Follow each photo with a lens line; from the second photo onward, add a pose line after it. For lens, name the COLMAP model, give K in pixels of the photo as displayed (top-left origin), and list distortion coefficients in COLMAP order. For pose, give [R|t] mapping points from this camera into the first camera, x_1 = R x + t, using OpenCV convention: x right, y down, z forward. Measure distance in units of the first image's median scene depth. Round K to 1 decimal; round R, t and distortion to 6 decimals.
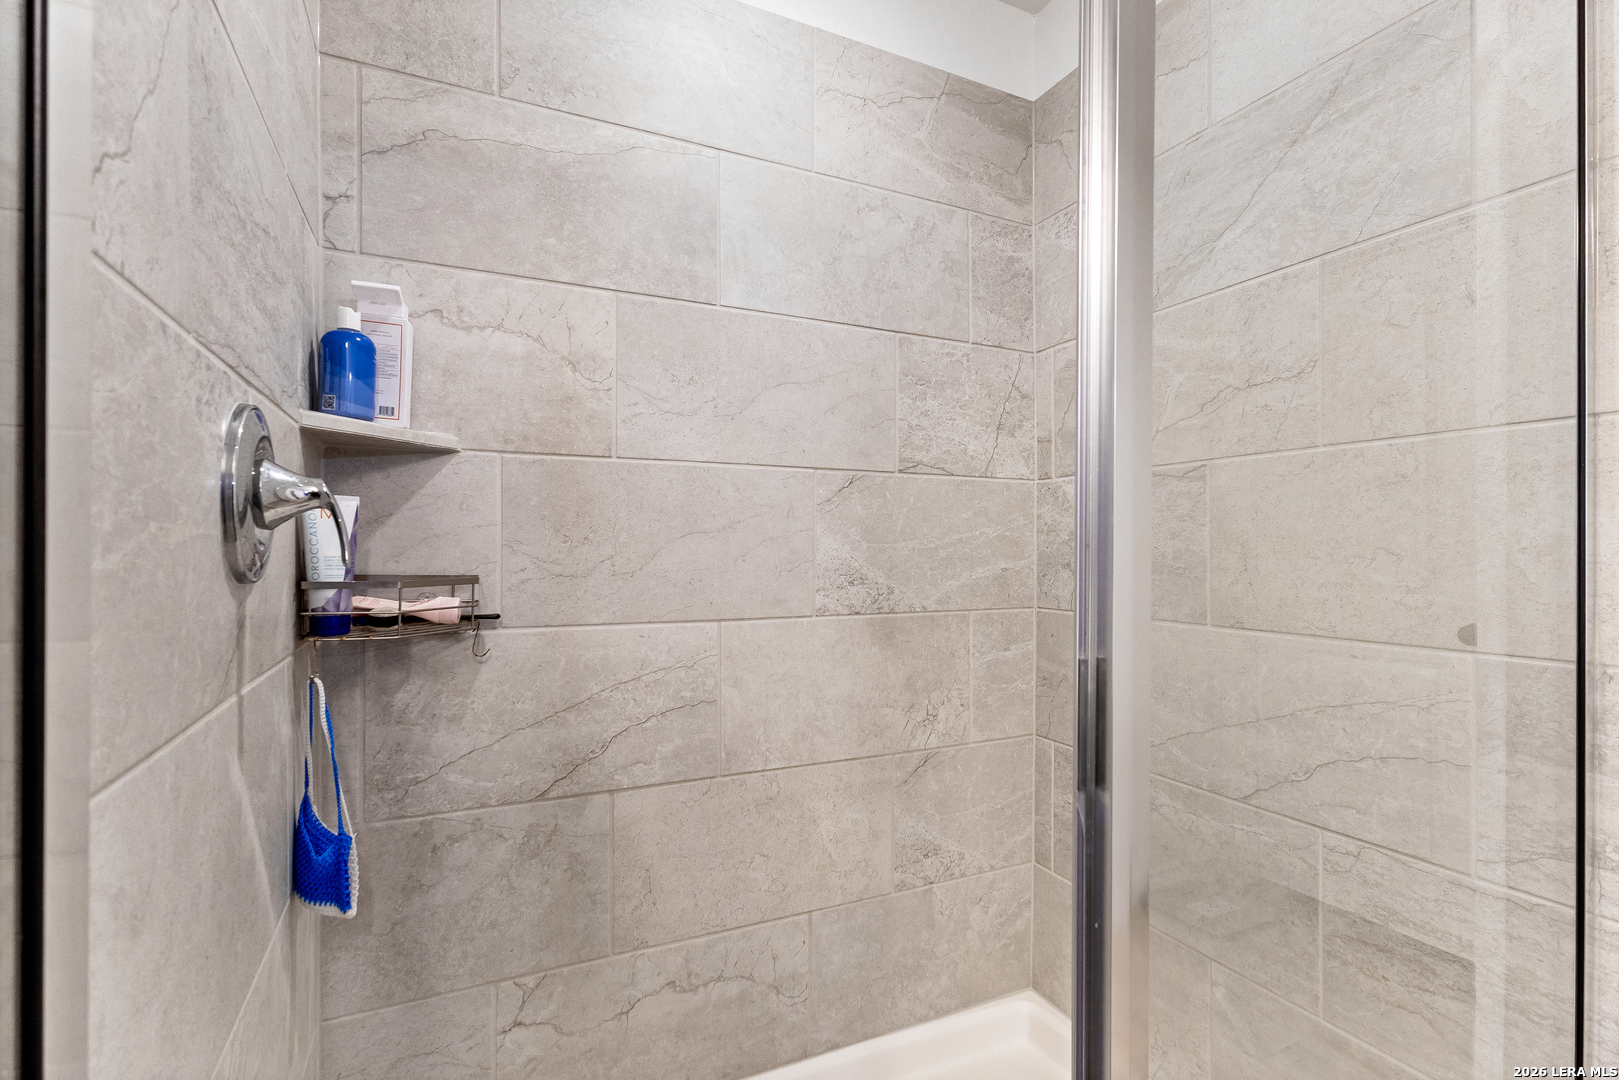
lens RADIAL K [[760.1, 0, 805.5], [0, 760.1, 544.3], [0, 0, 1]] dist [0.000103, 0.001000]
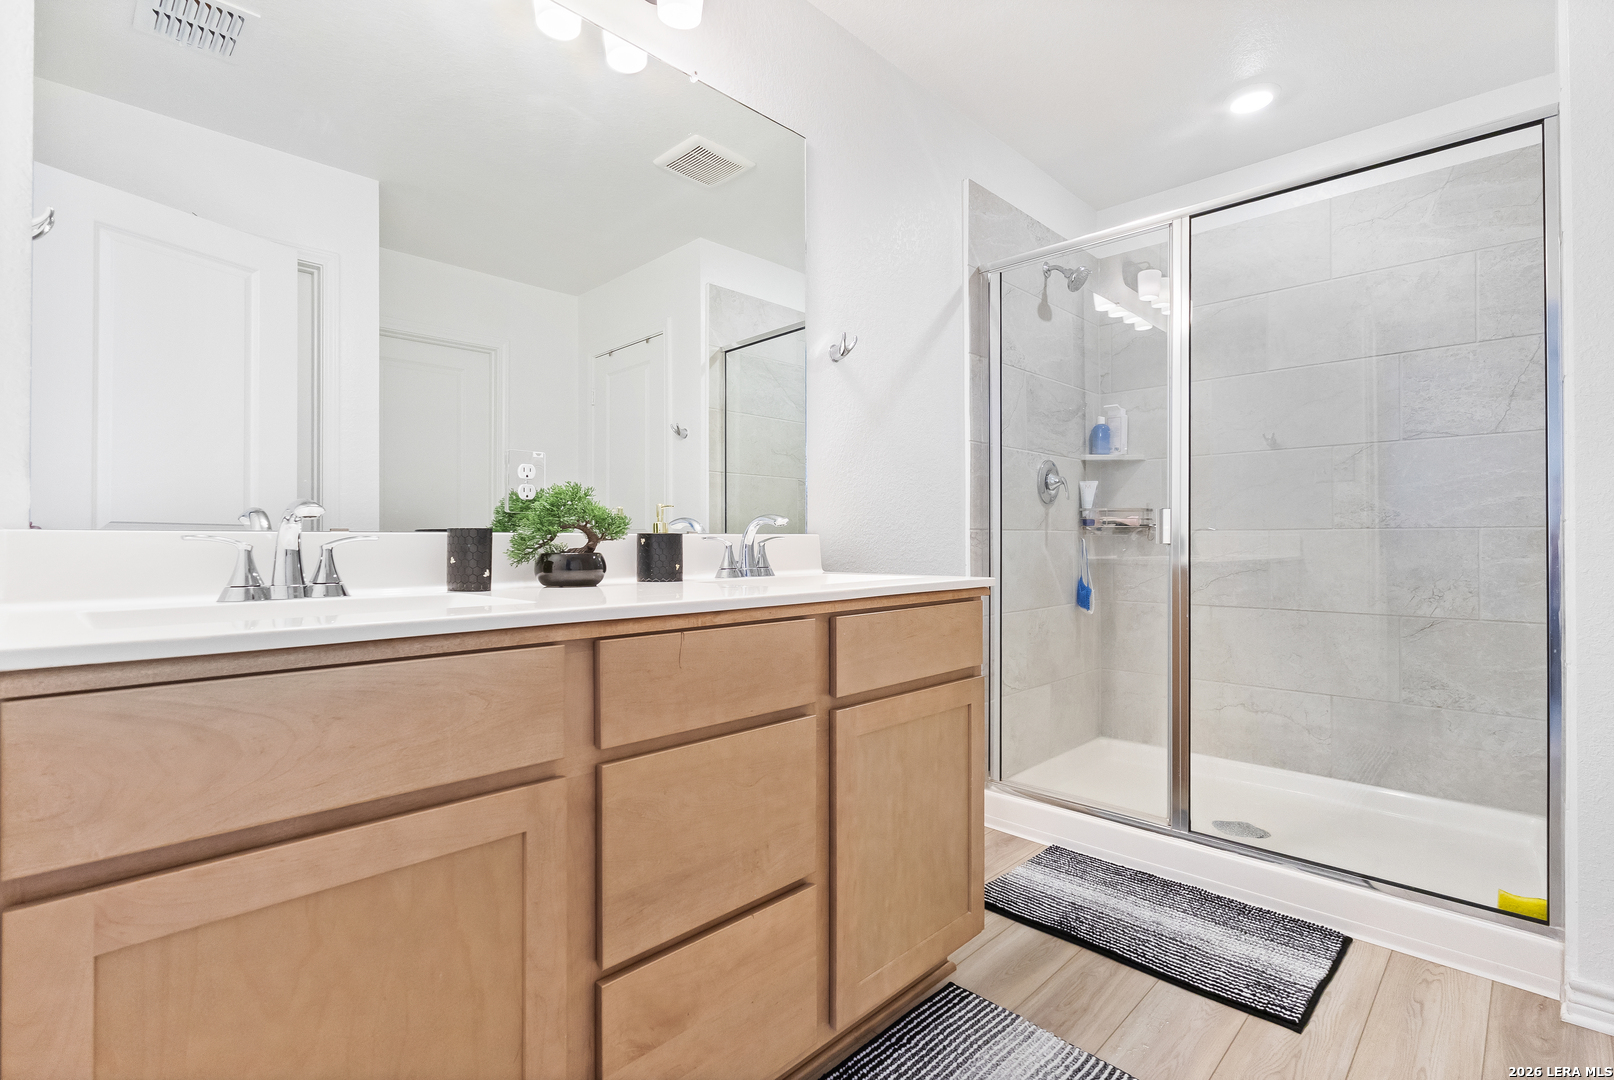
lens RADIAL K [[757.8, 0, 803.0], [0, 757.8, 544.3], [0, 0, 1]] dist [0.000103, 0.001000]
pose [[0.342627, -0.006295, -0.939451, 1.174374], [-0.000621, 0.999976, -0.006927, 0.135145], [0.939471, 0.002957, 0.342614, -0.723172]]
